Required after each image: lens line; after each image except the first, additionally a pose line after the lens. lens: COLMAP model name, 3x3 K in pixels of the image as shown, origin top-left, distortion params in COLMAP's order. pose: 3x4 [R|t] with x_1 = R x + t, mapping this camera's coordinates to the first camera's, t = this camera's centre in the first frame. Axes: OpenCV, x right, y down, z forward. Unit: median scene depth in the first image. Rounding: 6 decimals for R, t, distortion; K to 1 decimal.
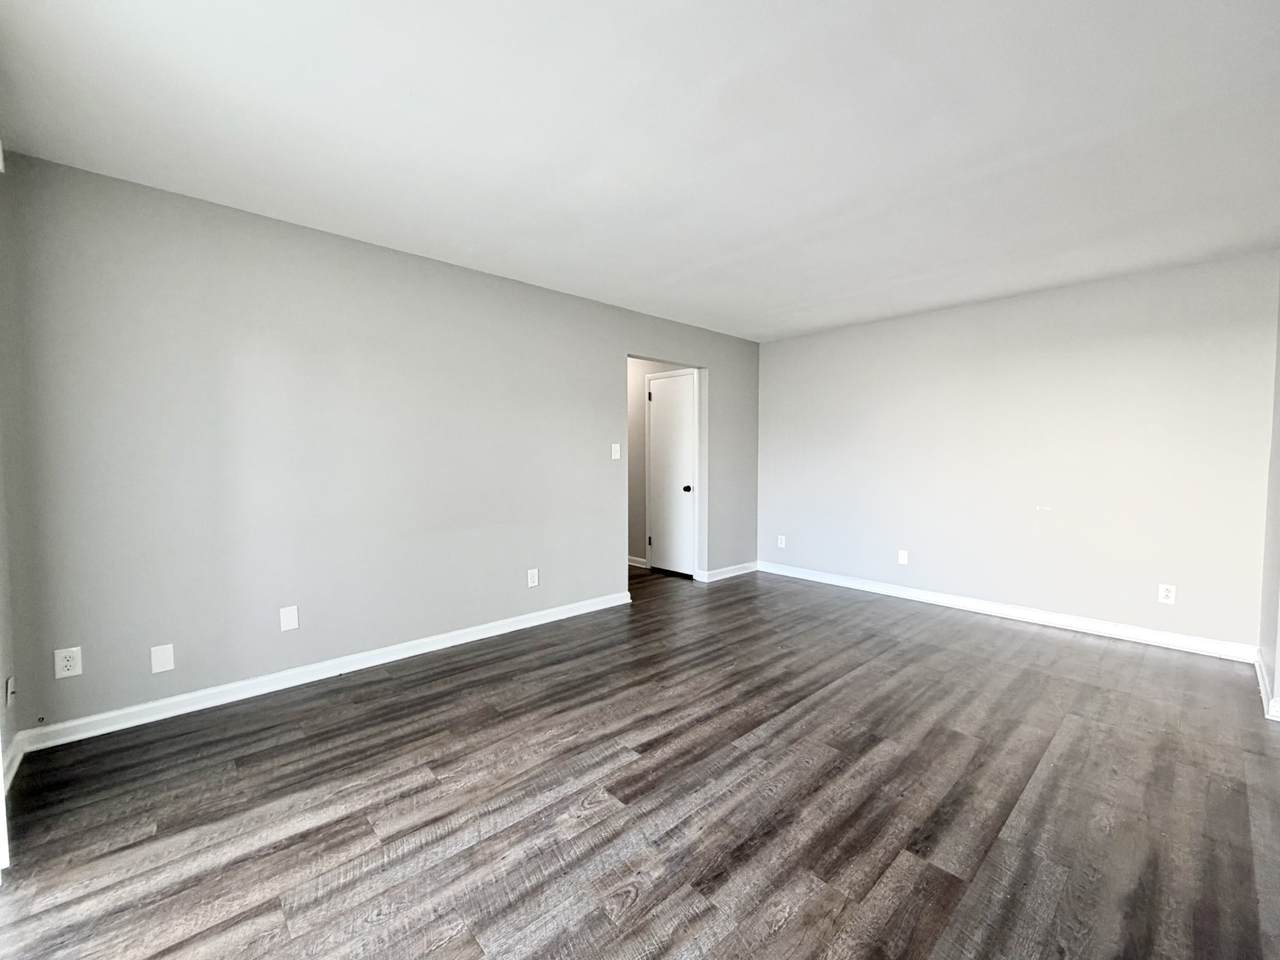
lens RADIAL K [[520.6, 0, 640.3], [0, 520.6, 478.2], [0, 0, 1]] dist [0.001642, -0.000076]
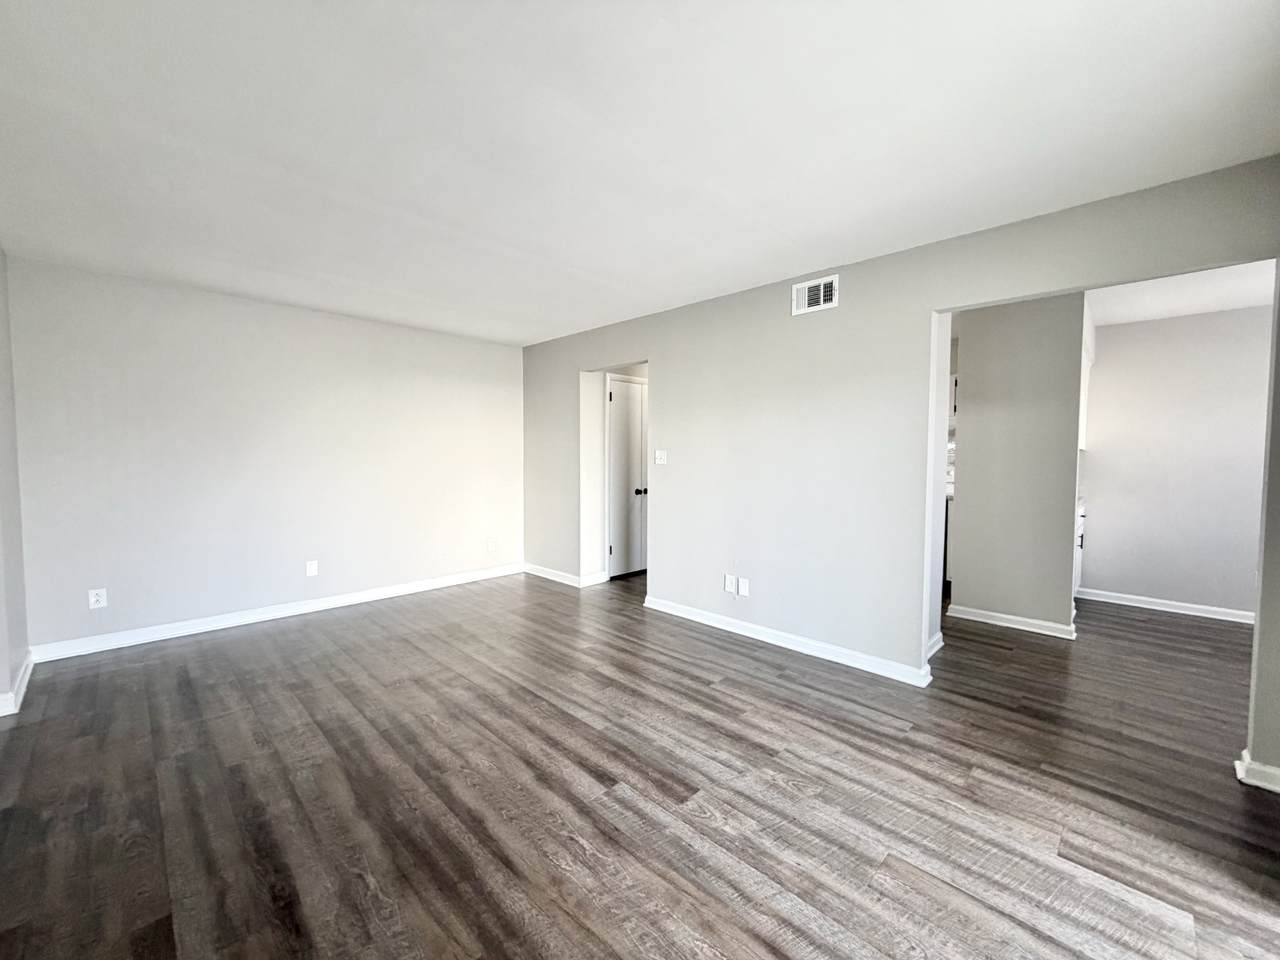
lens RADIAL K [[520.6, 0, 644.1], [0, 520.6, 479.1], [0, 0, 1]] dist [0.001642, -0.000076]
pose [[-0.057331, -0.048858, 0.997159, -1.083602], [0.037667, 0.997985, 0.051064, -0.066131], [-0.997644, 0.040488, -0.055375, 1.183644]]
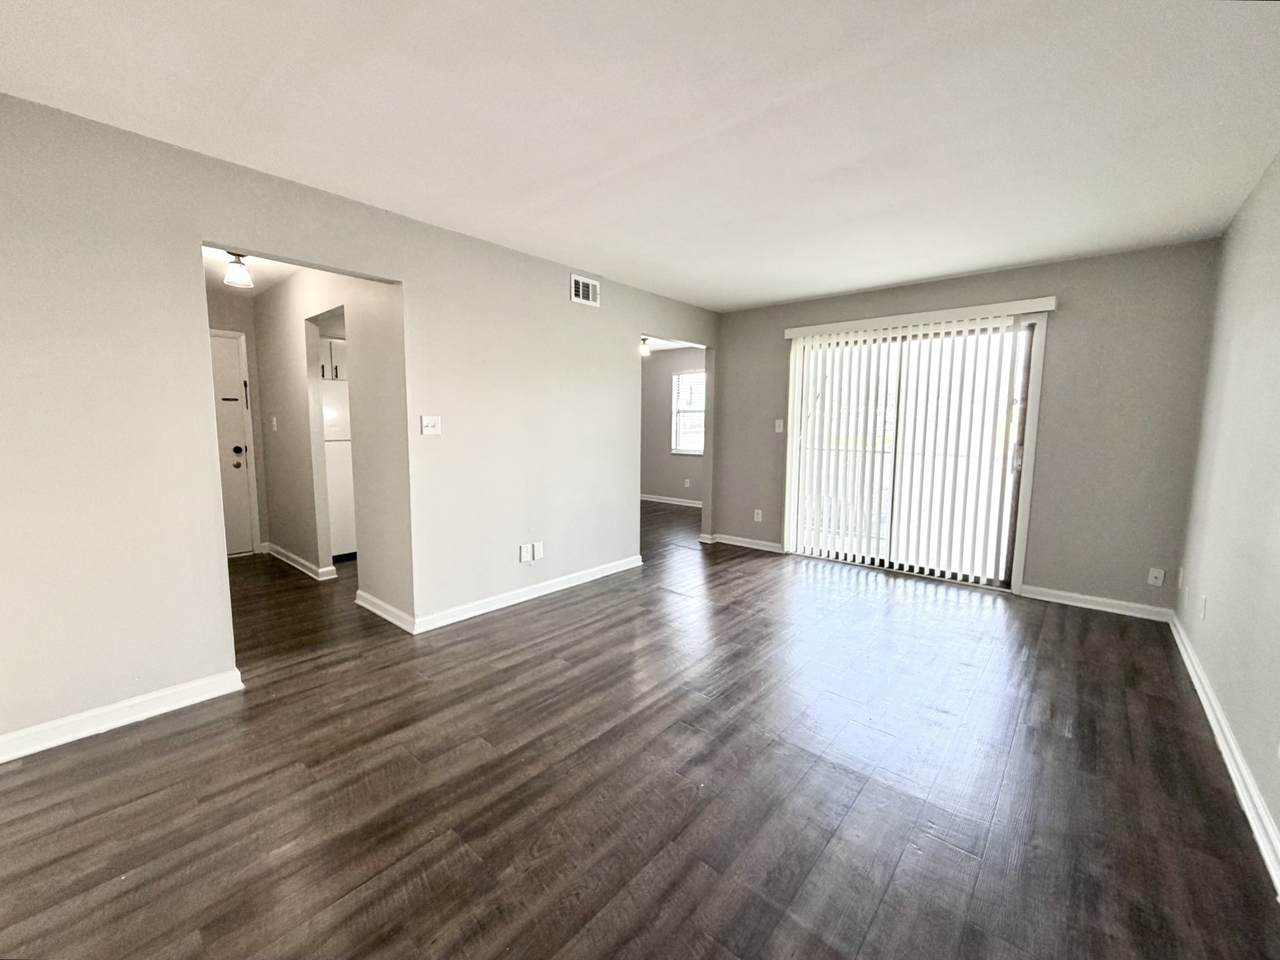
lens RADIAL K [[520.6, 0, 641.8], [0, 520.6, 479.7], [0, 0, 1]] dist [0.001642, -0.000076]
pose [[-0.991719, -0.003415, -0.128378, 0.774348], [-0.023772, 0.987253, 0.157376, -0.154547], [0.126204, 0.159125, -0.979159, 2.789115]]
